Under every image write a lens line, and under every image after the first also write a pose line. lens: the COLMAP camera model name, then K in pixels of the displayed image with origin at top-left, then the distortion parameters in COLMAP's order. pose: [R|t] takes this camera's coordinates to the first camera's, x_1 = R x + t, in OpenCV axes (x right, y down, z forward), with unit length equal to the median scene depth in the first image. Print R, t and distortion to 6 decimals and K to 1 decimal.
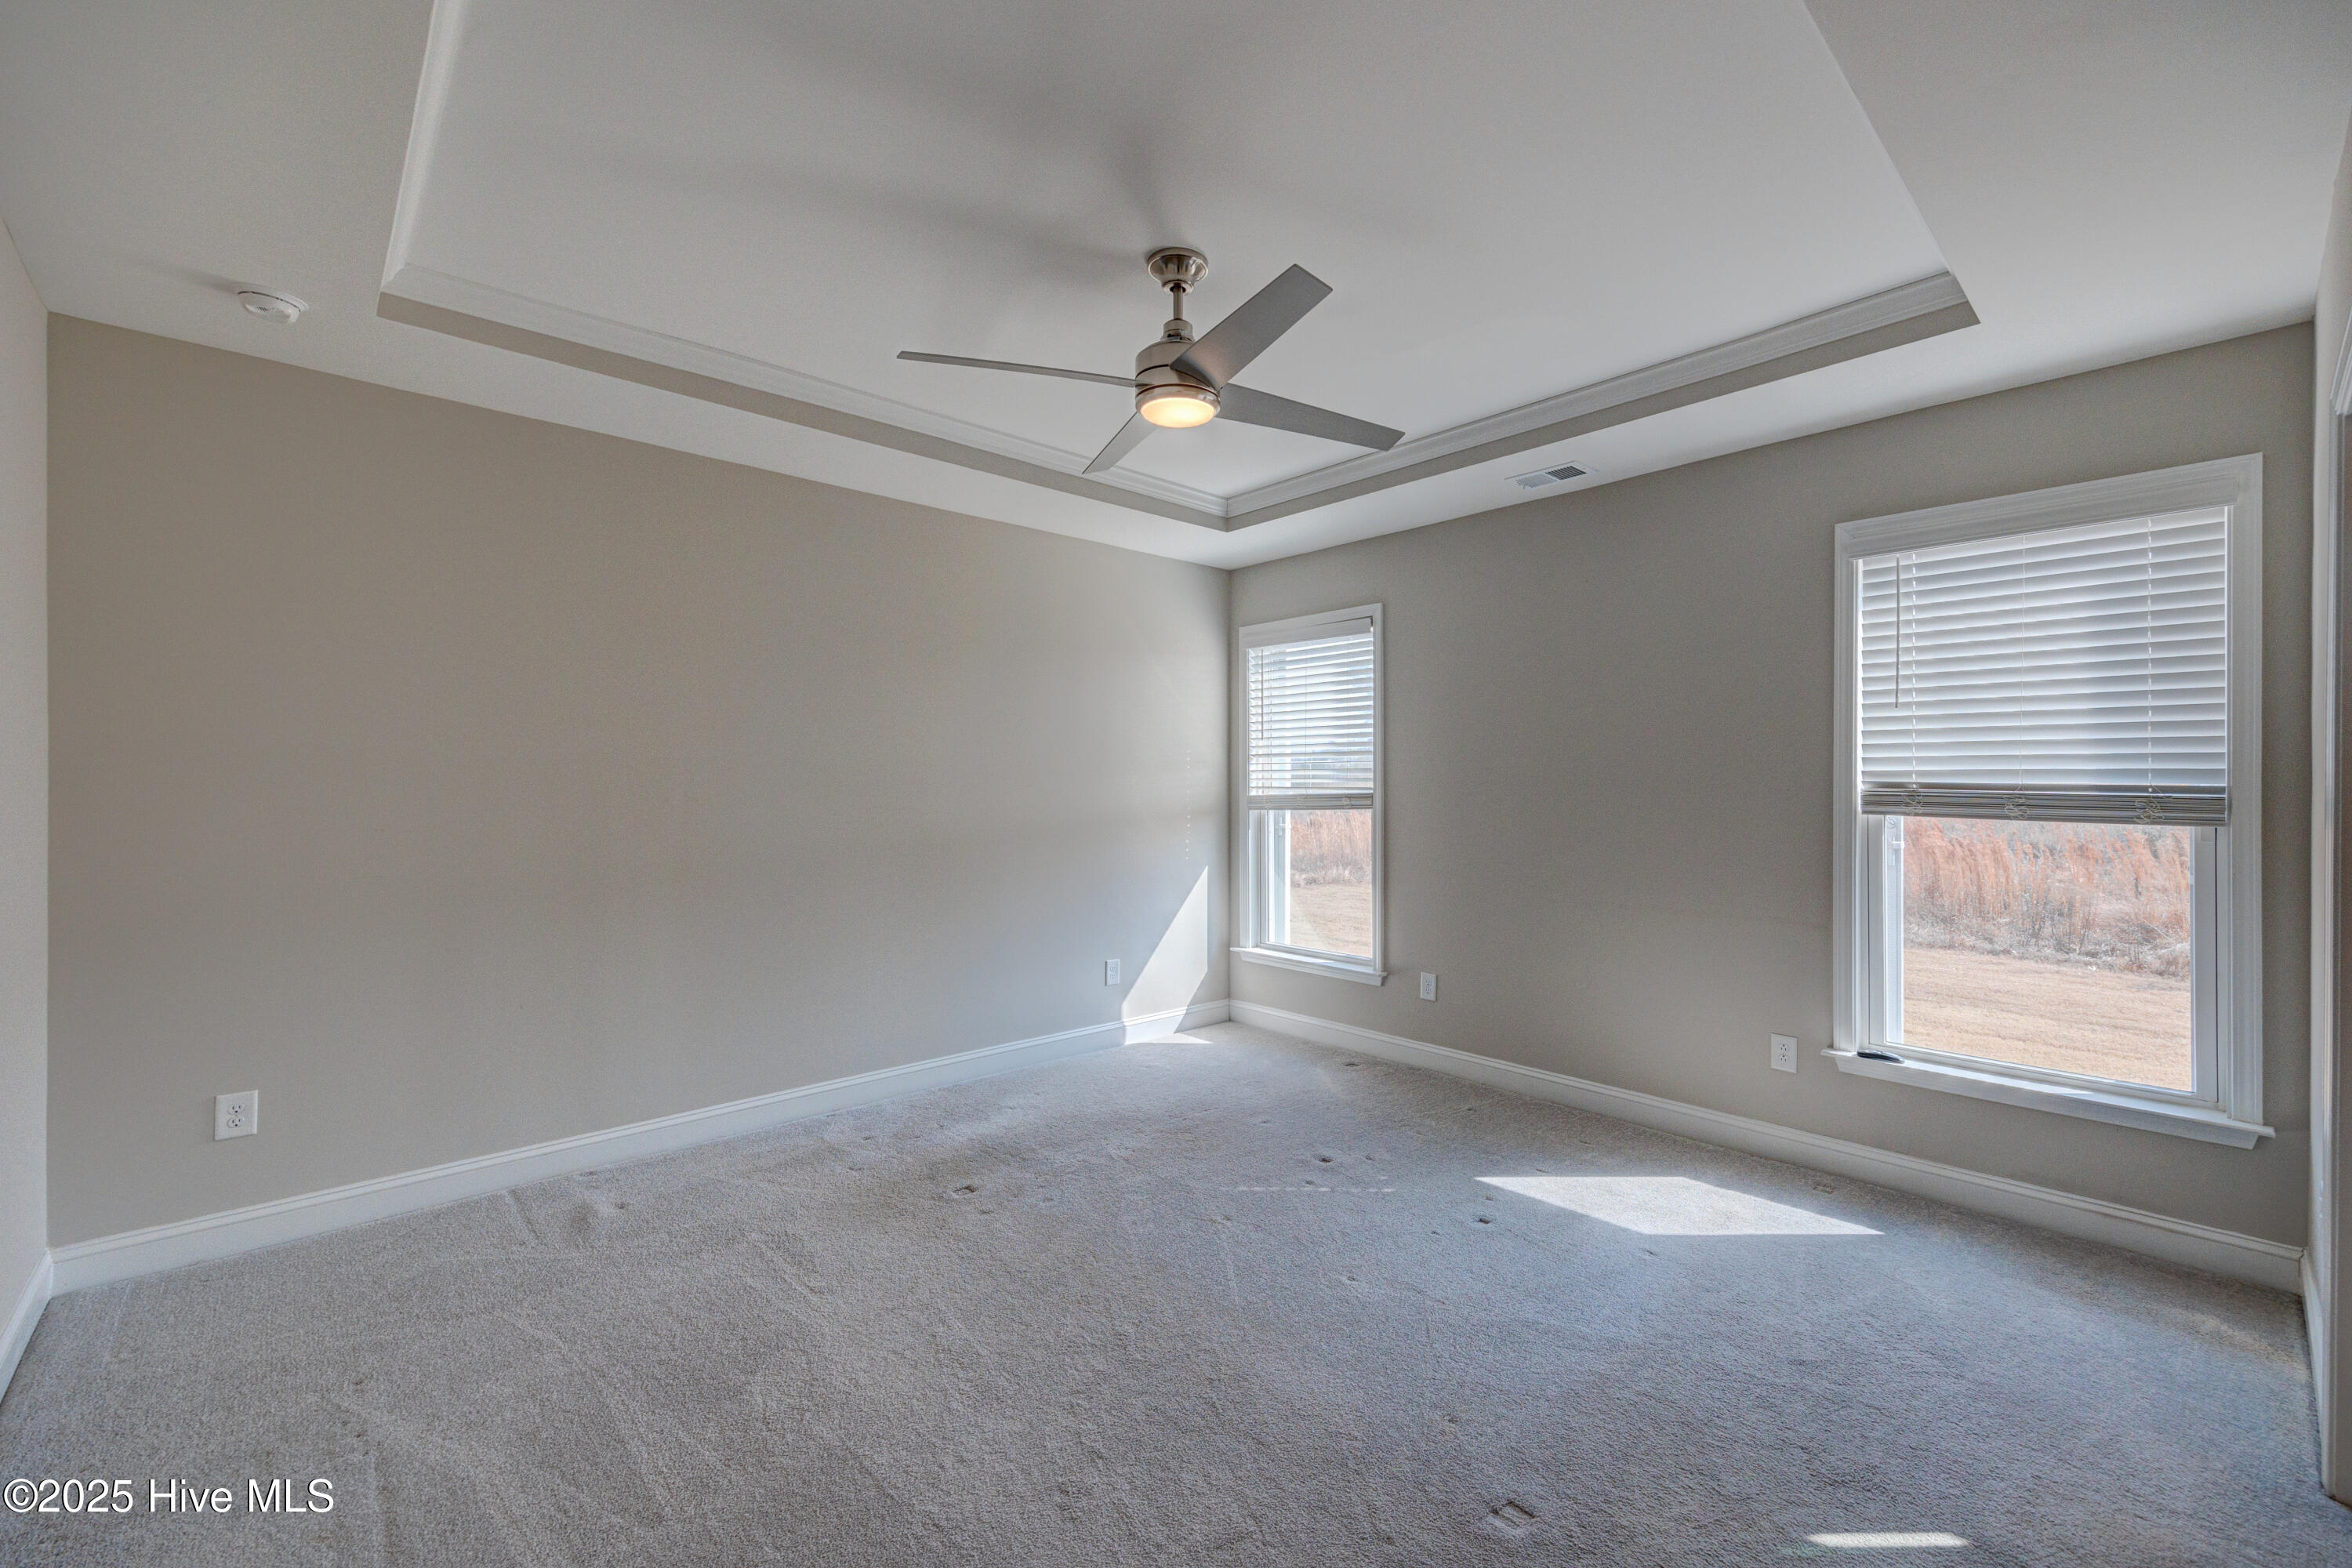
lens RADIAL K [[950.5, 0, 1190.8], [0, 950.5, 790.9], [0, 0, 1]] dist [0.000896, 0.000107]
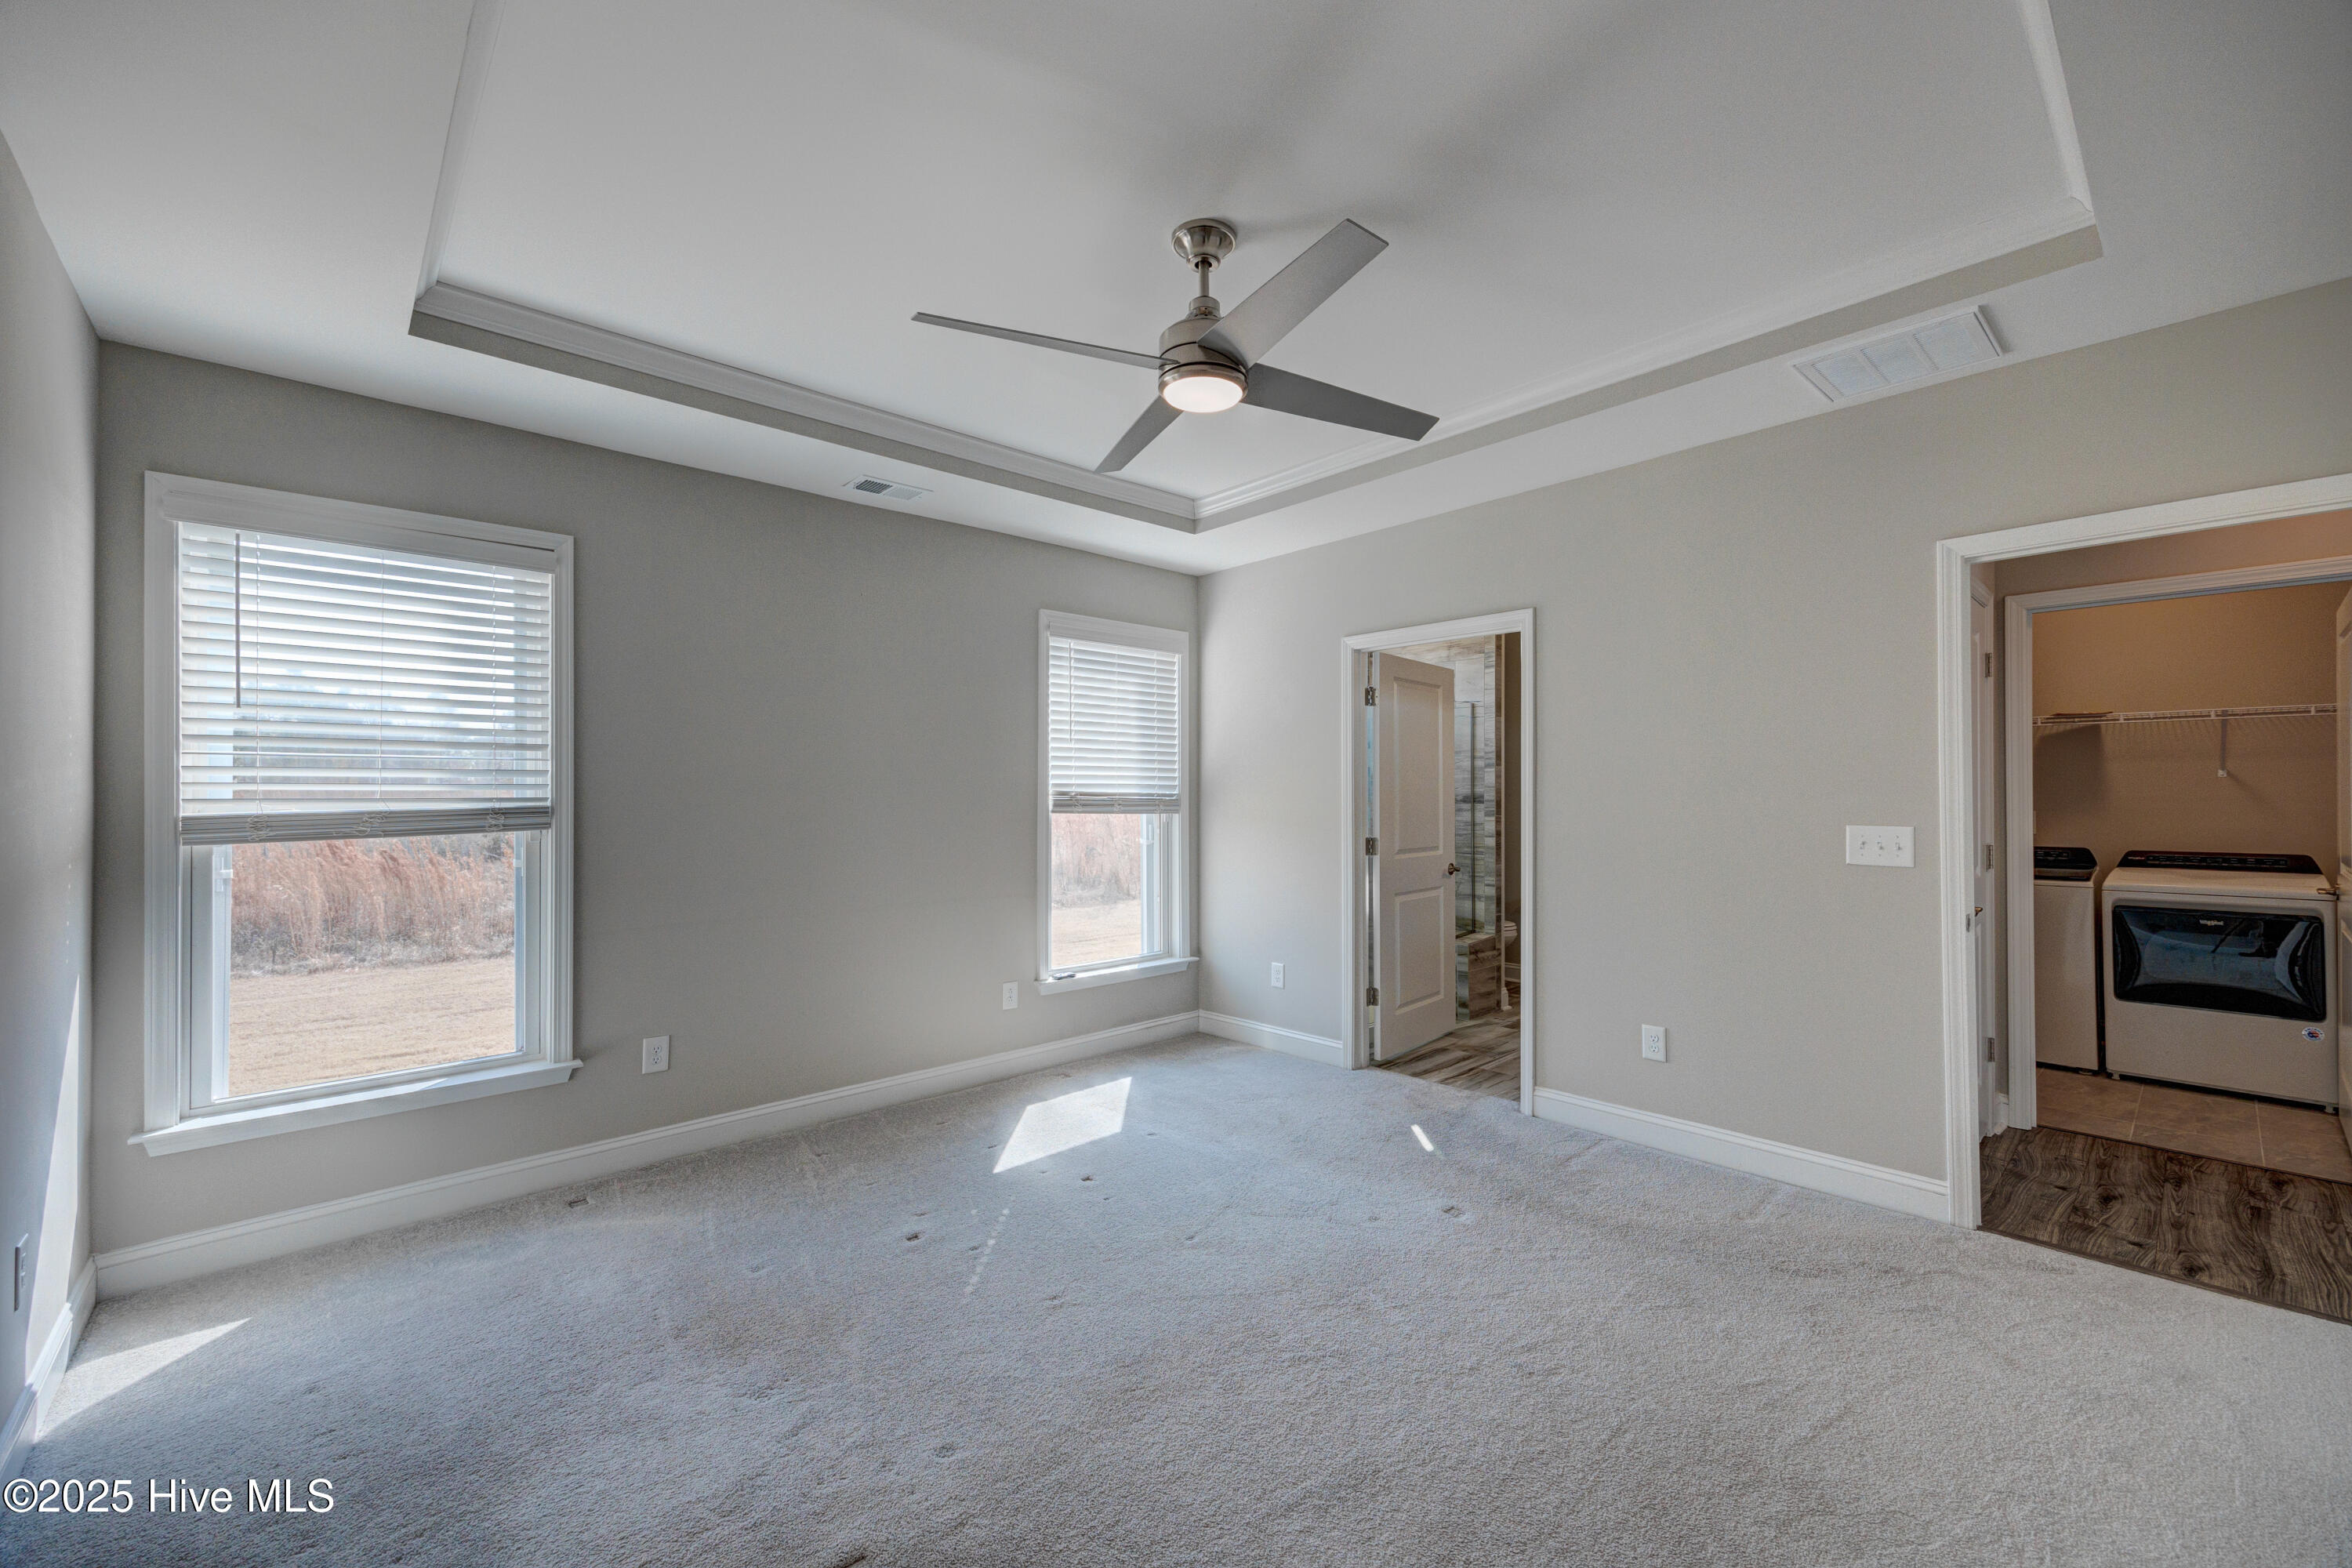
lens RADIAL K [[950.5, 0, 1190.8], [0, 950.5, 790.9], [0, 0, 1]] dist [0.000896, 0.000107]
pose [[-0.008145, 0.002723, 0.999963, -0.731598], [0.009452, 0.999952, -0.002646, -0.003392], [-0.999922, 0.009431, -0.008171, 0.786064]]
